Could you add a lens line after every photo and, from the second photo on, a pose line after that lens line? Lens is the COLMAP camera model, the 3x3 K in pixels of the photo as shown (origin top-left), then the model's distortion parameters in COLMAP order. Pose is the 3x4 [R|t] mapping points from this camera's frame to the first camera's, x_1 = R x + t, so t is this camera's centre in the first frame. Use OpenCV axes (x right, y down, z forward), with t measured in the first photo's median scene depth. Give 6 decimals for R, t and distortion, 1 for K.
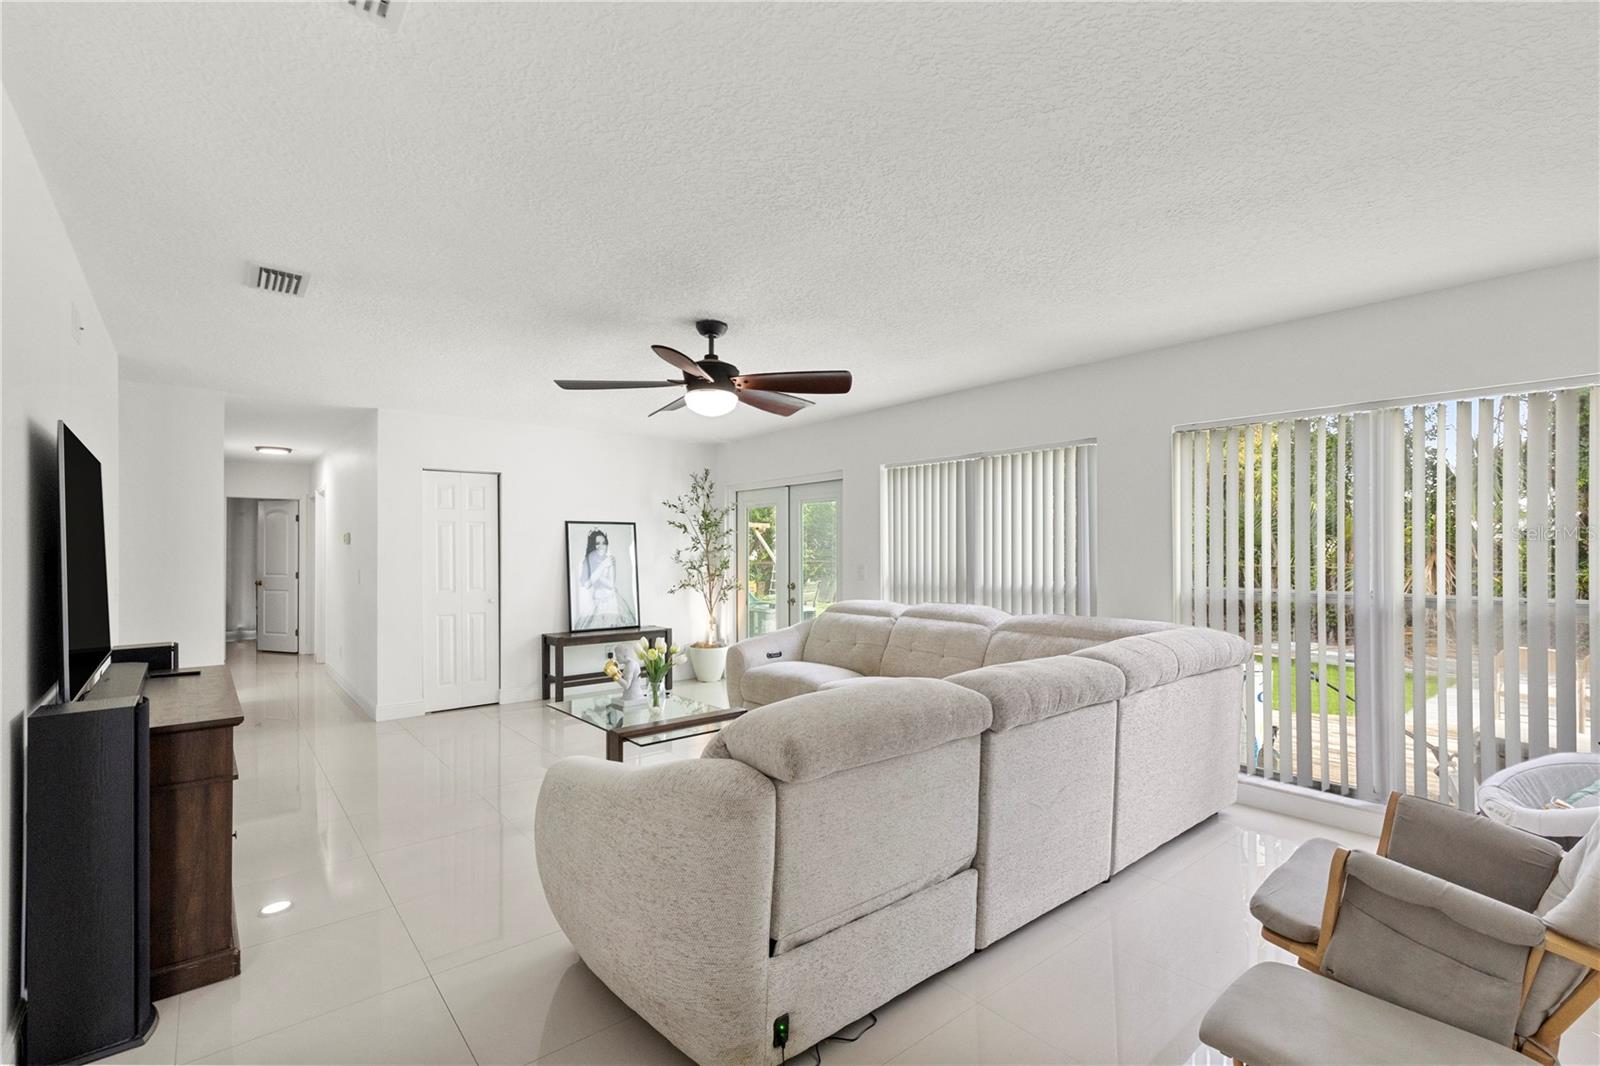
lens RADIAL K [[722.8, 0, 808.6], [0, 722.8, 541.2], [0, 0, 1]] dist [0.010024, -0.001020]
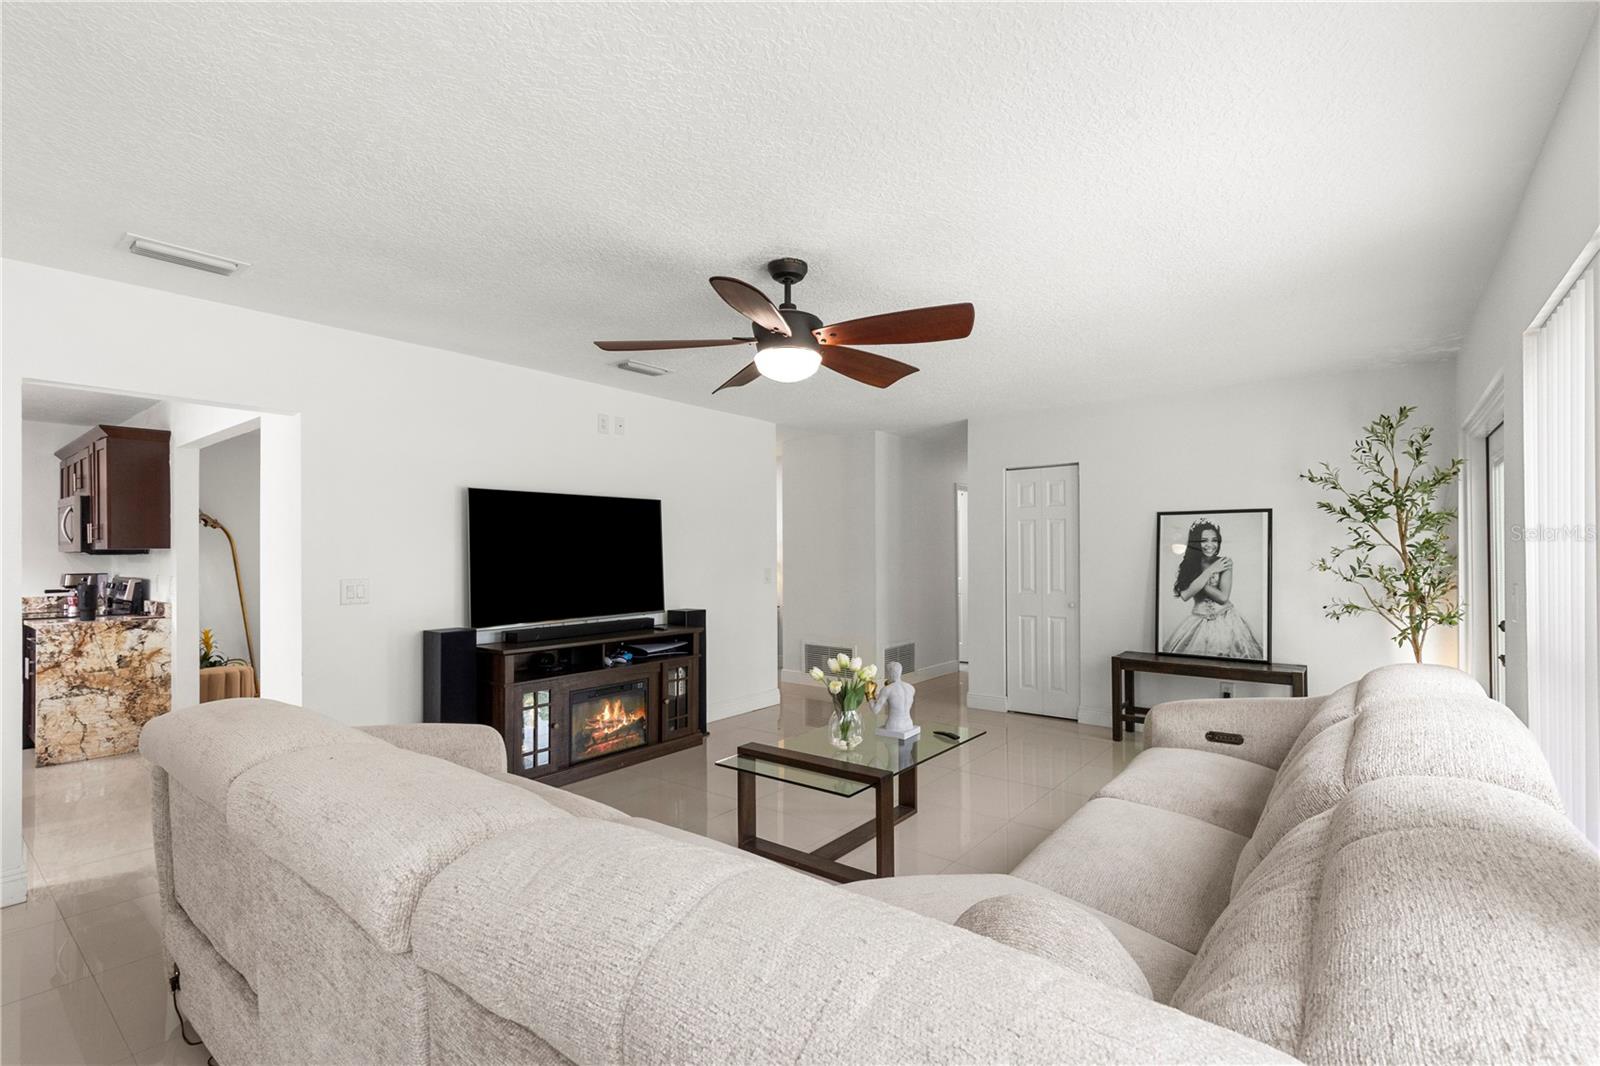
lens RADIAL K [[722.8, 0, 804.5], [0, 722.8, 545.4], [0, 0, 1]] dist [0.010024, -0.001020]
pose [[0.207878, -0.005532, -0.978139, 0.347277], [0.016135, 0.999867, -0.002226, 0.003476], [0.978022, -0.015320, 0.207939, 0.452077]]
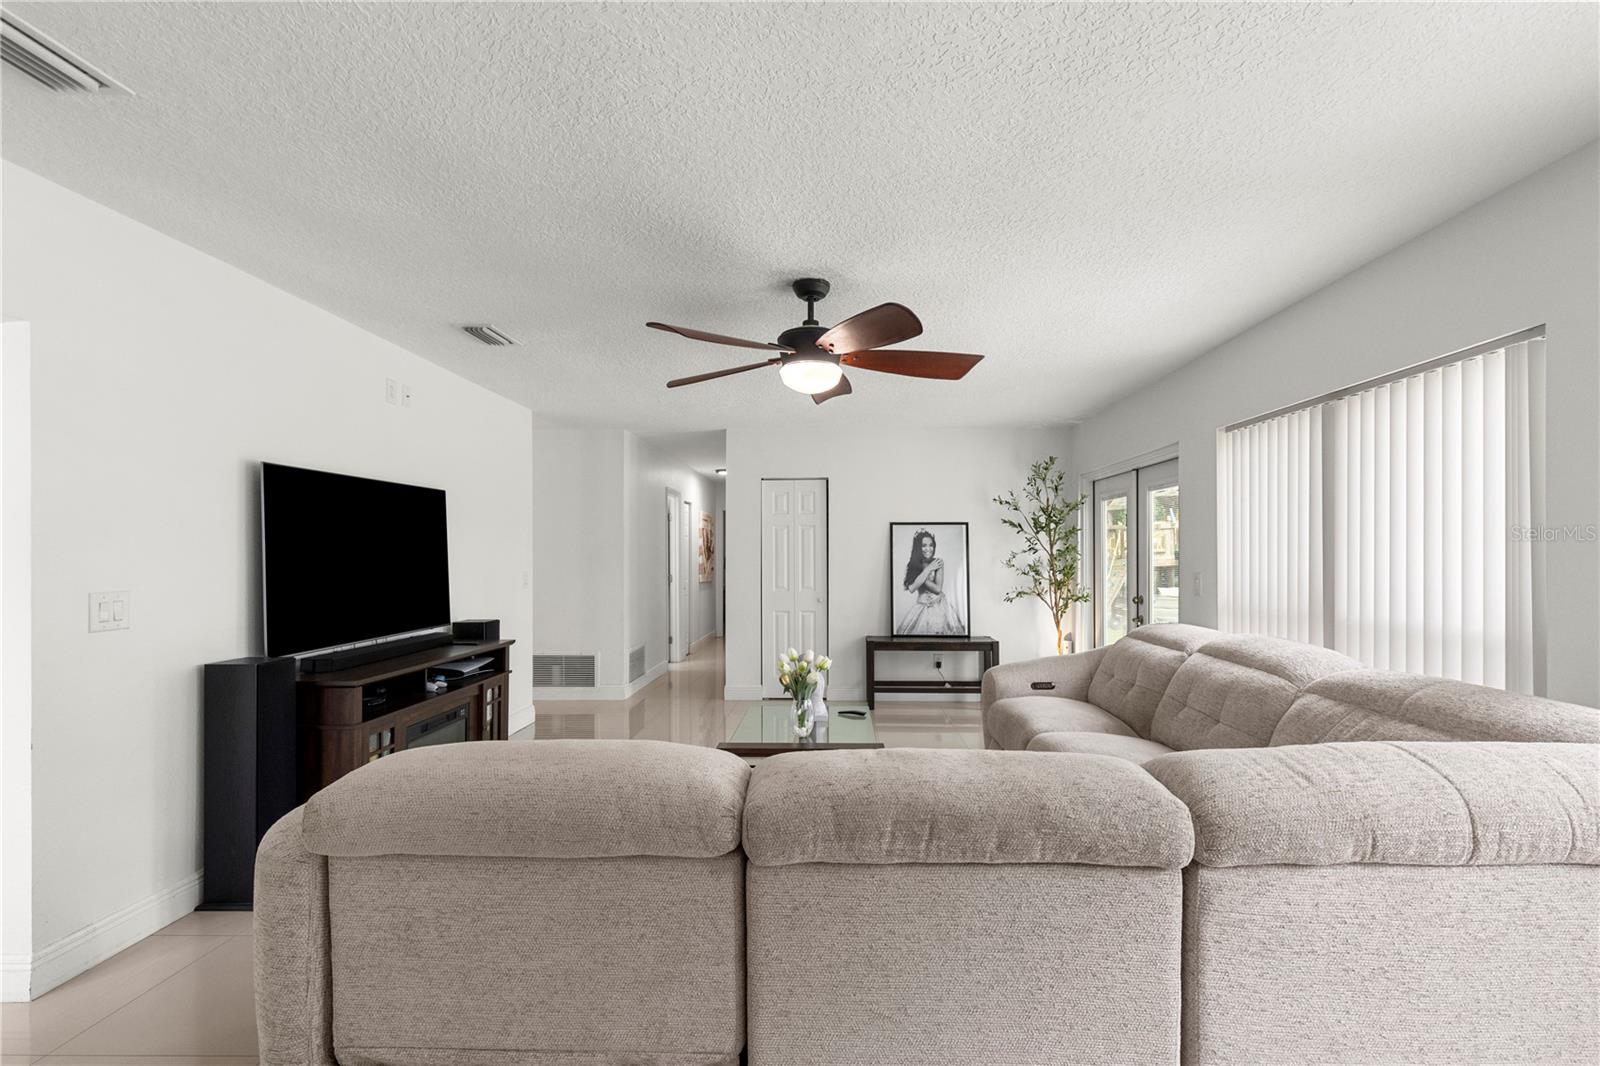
lens RADIAL K [[722.8, 0, 821.7], [0, 722.8, 553.5], [0, 0, 1]] dist [0.010024, -0.001020]
pose [[0.748463, 0.002850, -0.663170, 0.237249], [0.006866, 0.999904, 0.012046, 0.001536], [0.663141, -0.013569, 0.748372, 0.203922]]
